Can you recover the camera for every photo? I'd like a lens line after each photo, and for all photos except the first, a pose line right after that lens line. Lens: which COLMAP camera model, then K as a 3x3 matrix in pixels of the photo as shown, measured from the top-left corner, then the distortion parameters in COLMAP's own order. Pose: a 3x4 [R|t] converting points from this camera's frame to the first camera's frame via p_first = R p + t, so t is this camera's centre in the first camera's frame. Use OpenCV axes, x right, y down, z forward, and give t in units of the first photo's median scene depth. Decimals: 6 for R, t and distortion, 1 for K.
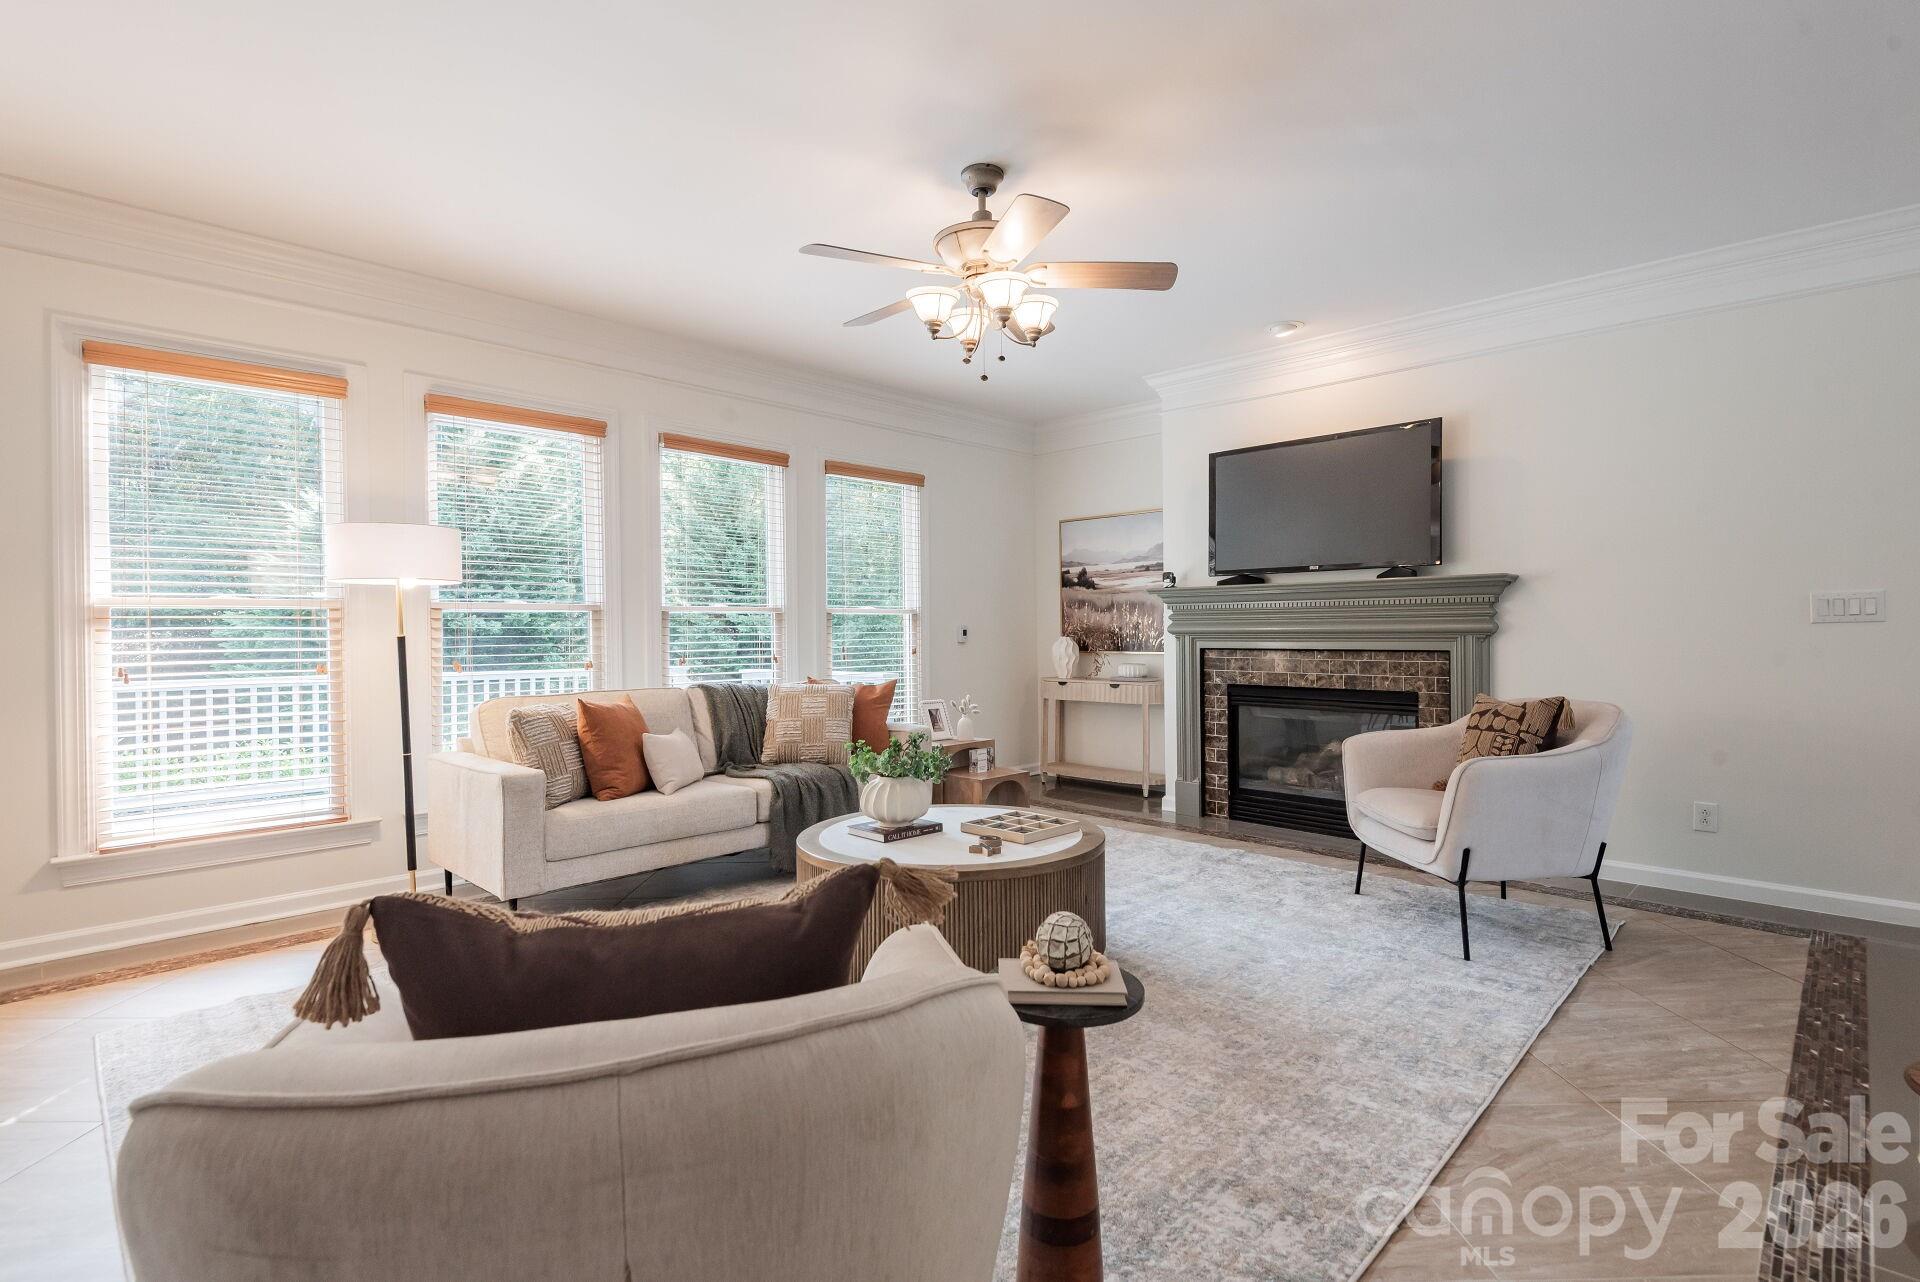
lens RADIAL K [[920.3, 0, 960.0], [0, 920.3, 641.0], [0, 0, 1]] dist [0.001559, 0.000031]
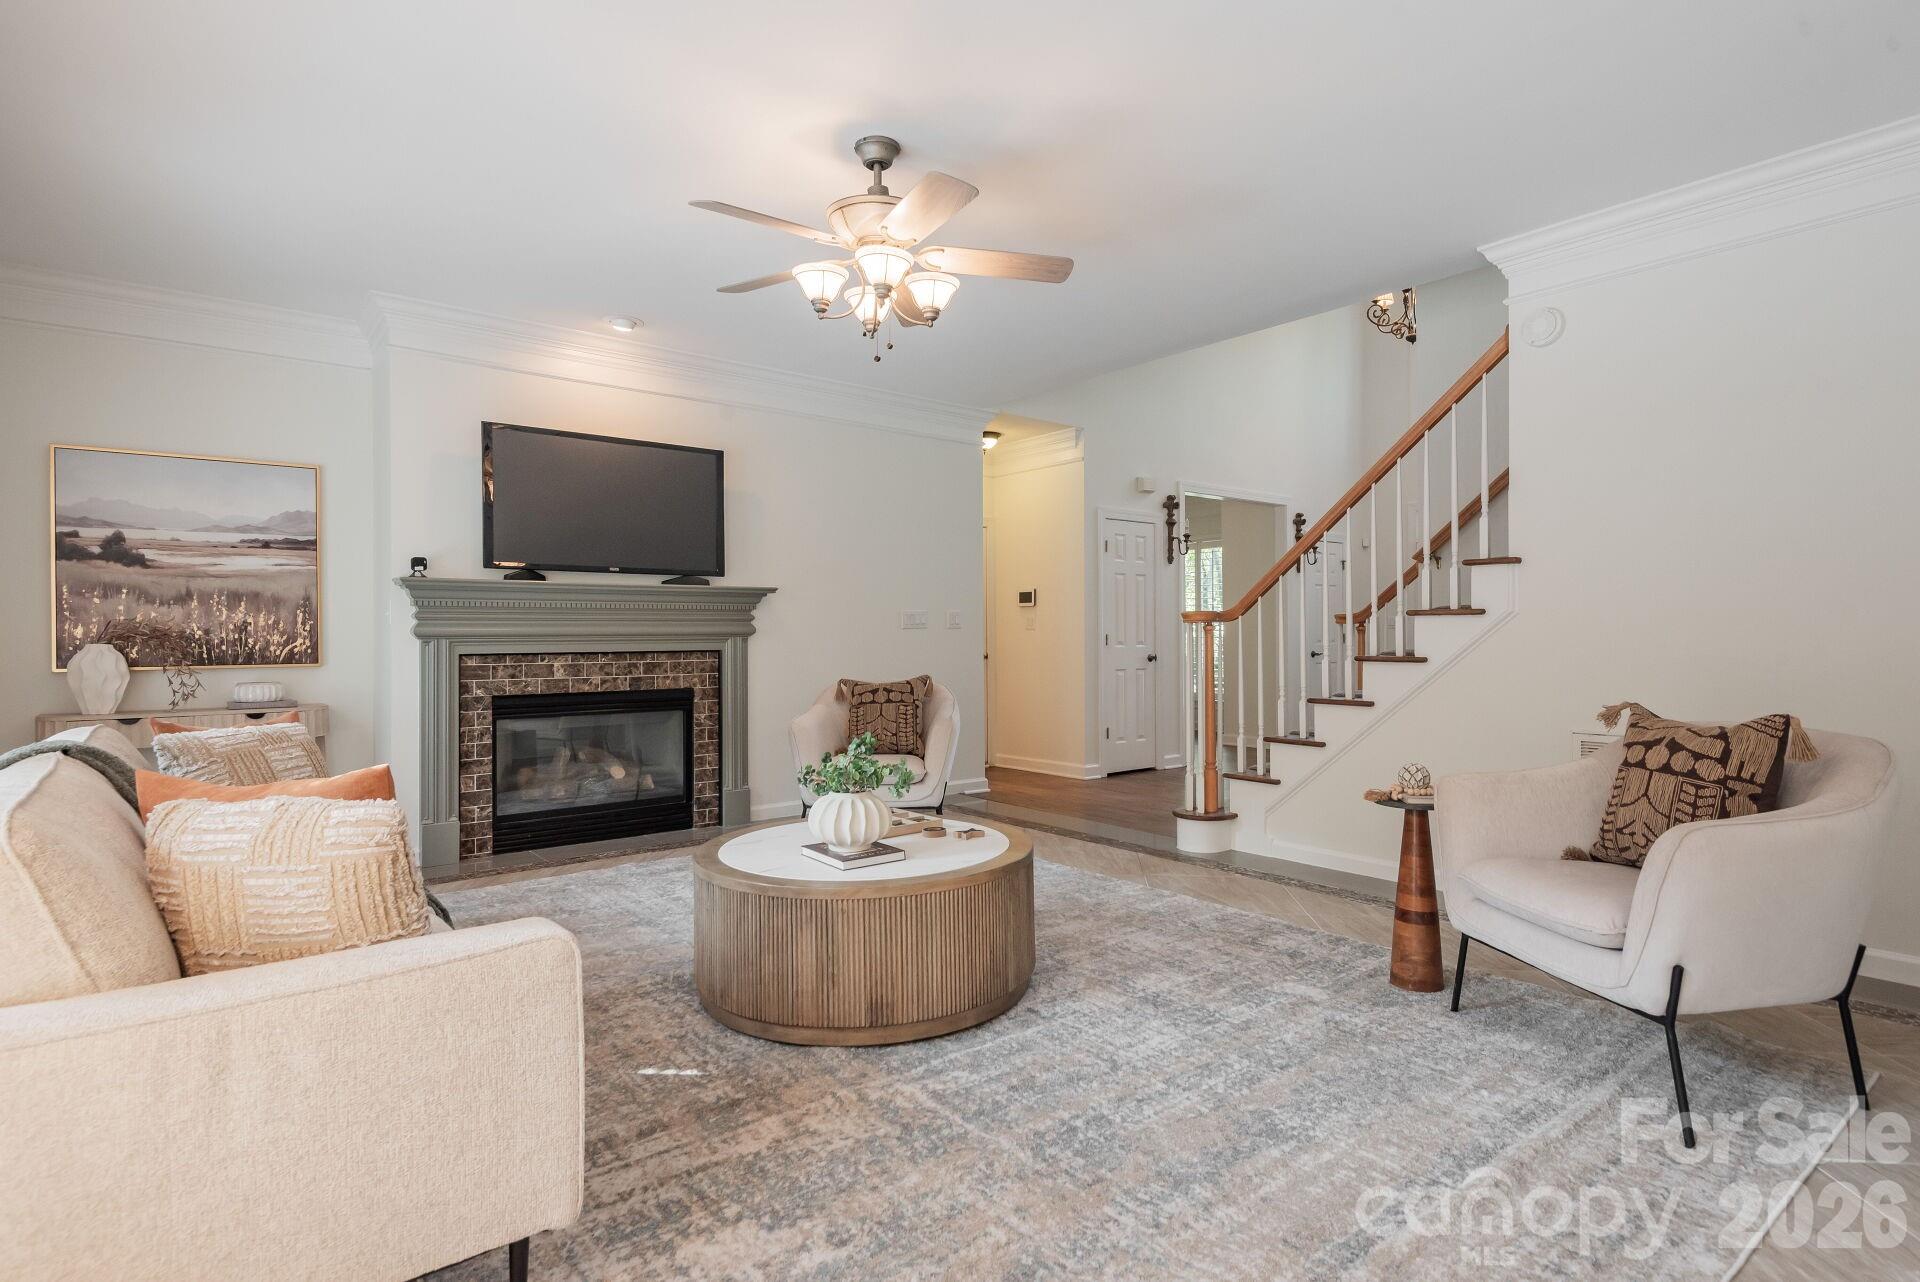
lens RADIAL K [[986.8, 0, 960.0], [0, 986.8, 641.0], [0, 0, 1]] dist [0.018653, -0.000346]
pose [[0.113889, 0.001182, 0.993493, -0.574282], [0.018489, 0.999824, -0.003309, 0.007139], [-0.993321, 0.018745, 0.113848, 0.467626]]
